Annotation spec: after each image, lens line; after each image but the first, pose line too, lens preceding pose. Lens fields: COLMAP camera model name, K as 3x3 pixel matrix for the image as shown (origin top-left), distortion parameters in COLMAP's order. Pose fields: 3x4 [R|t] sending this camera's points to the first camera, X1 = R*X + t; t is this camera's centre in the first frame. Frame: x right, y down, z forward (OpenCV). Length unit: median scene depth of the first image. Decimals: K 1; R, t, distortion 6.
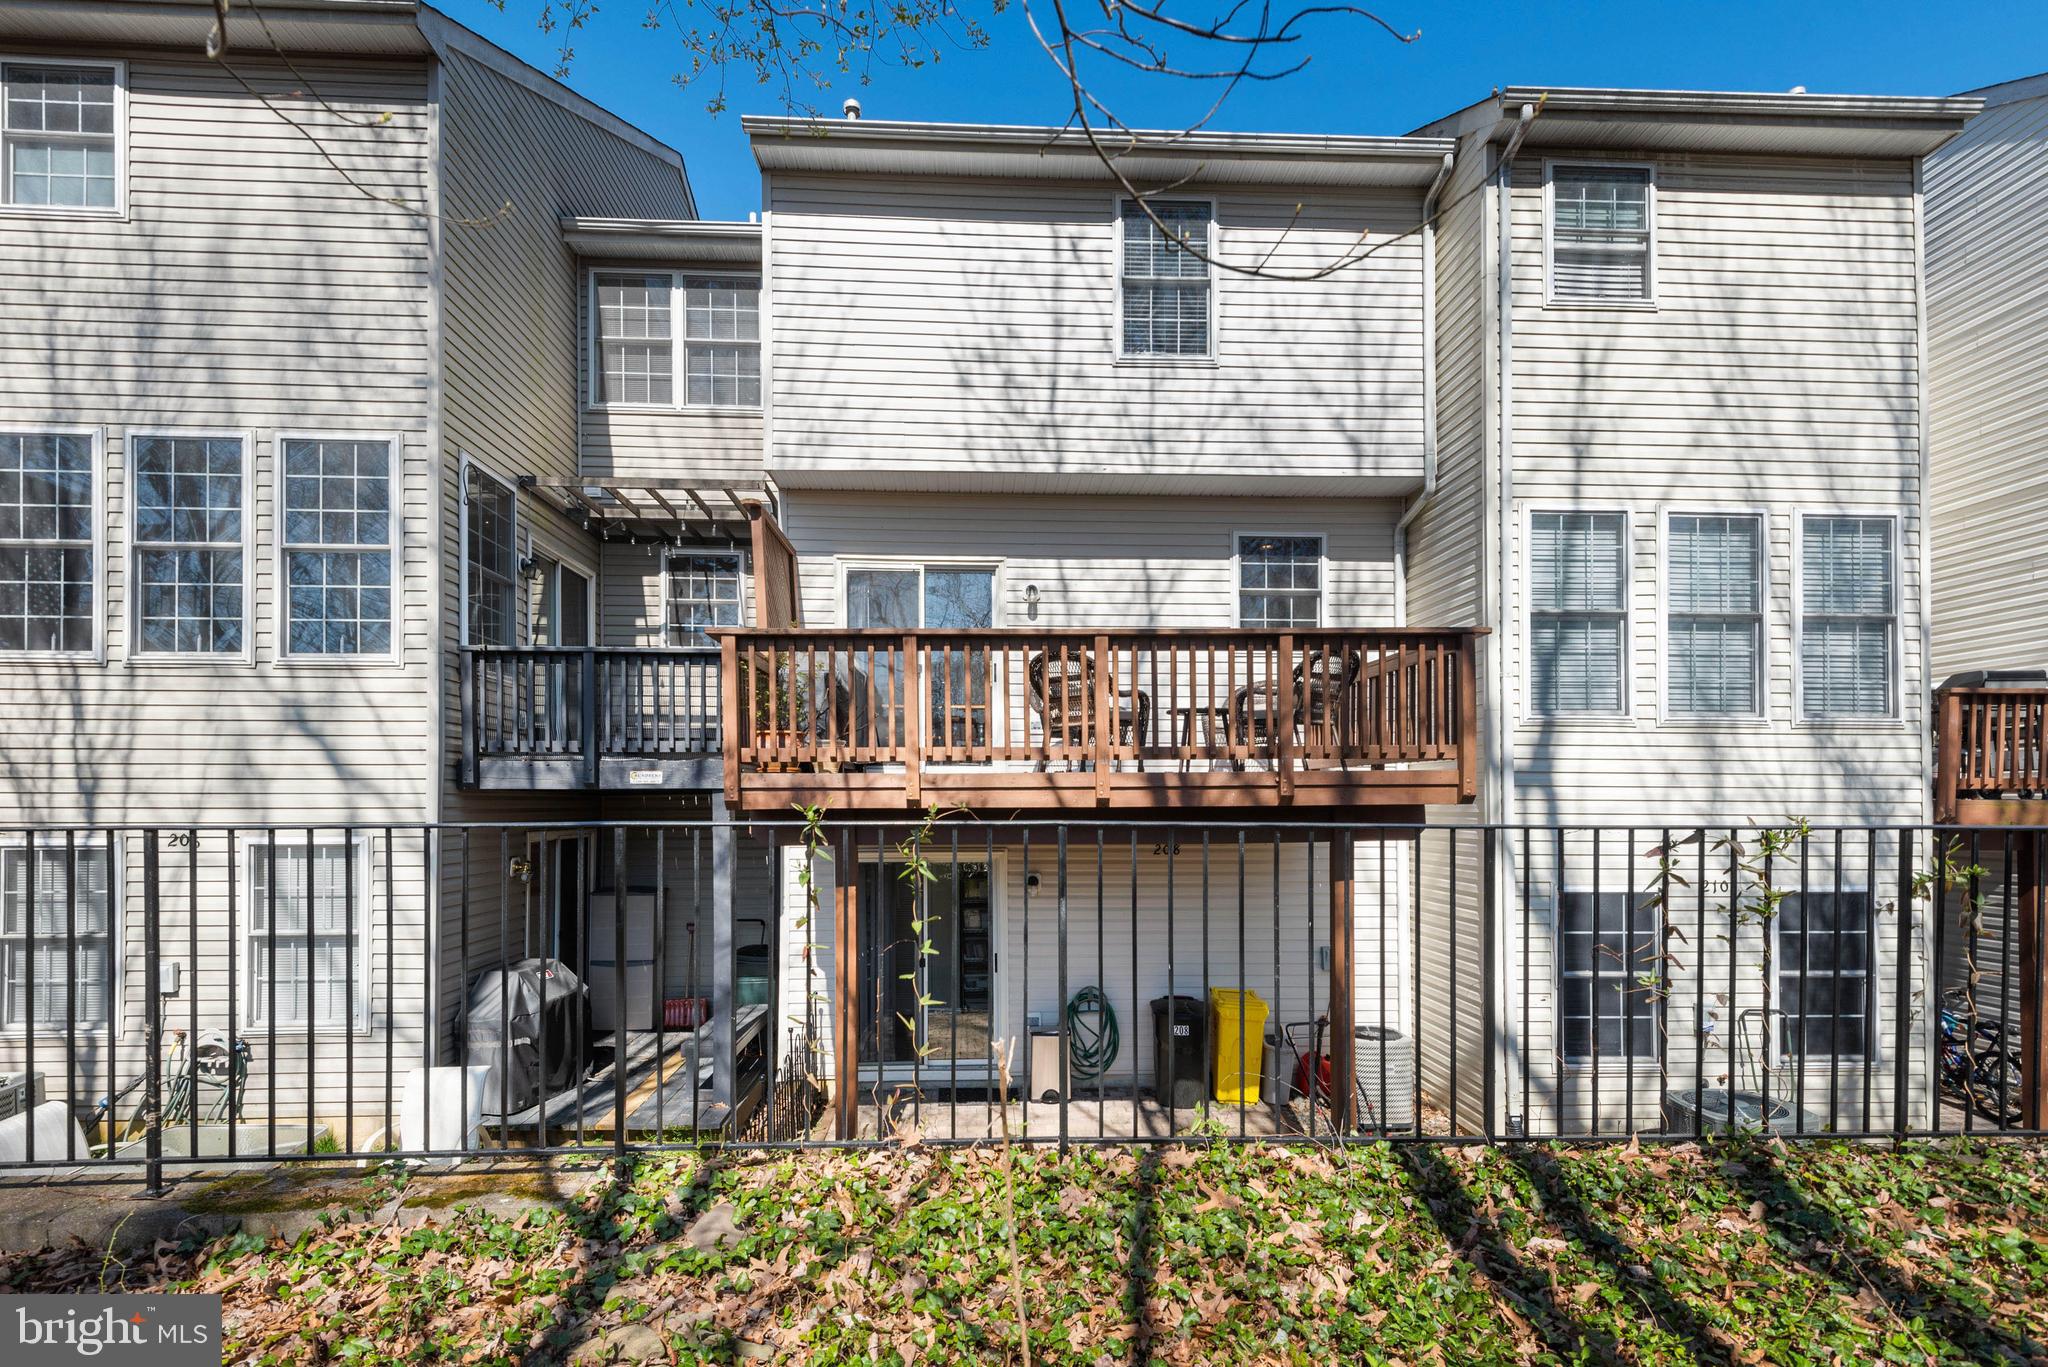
lens RADIAL K [[966.1, 0, 1019.4], [0, 966.1, 795.5], [0, 0, 1]] dist [0.031199, -0.018066]
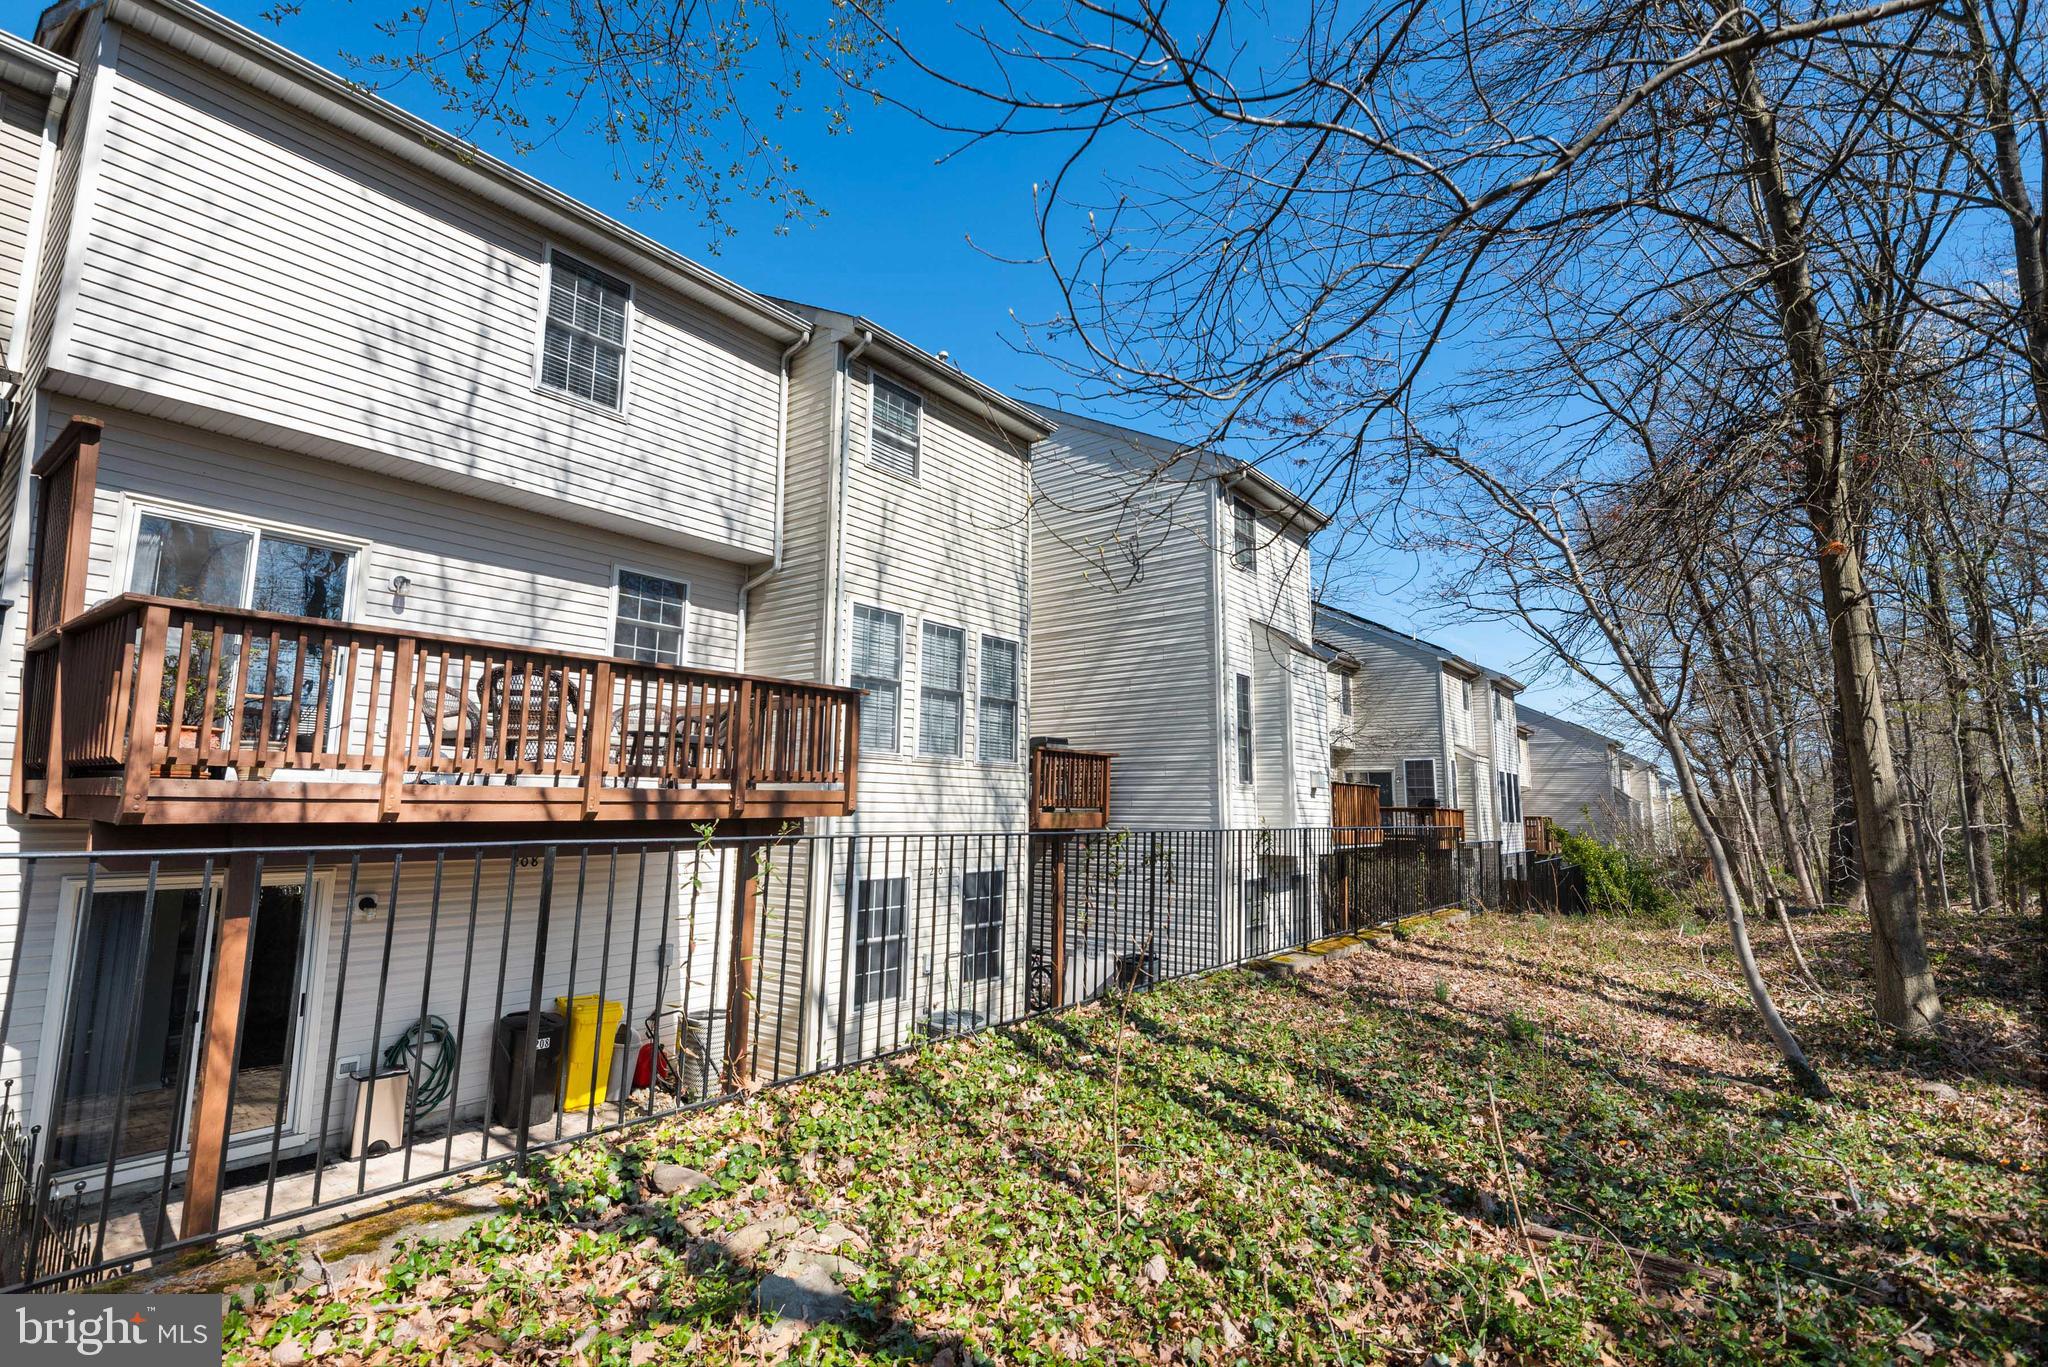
lens RADIAL K [[962.2, 0, 1024.0], [0, 962.2, 683.5], [0, 0, 1]] dist [0.027758, -0.017715]
pose [[0.633058, 0.105523, 0.766879, -0.355924], [-0.012109, 0.991894, -0.126489, -0.005997], [-0.774010, 0.070789, 0.629204, -0.044192]]
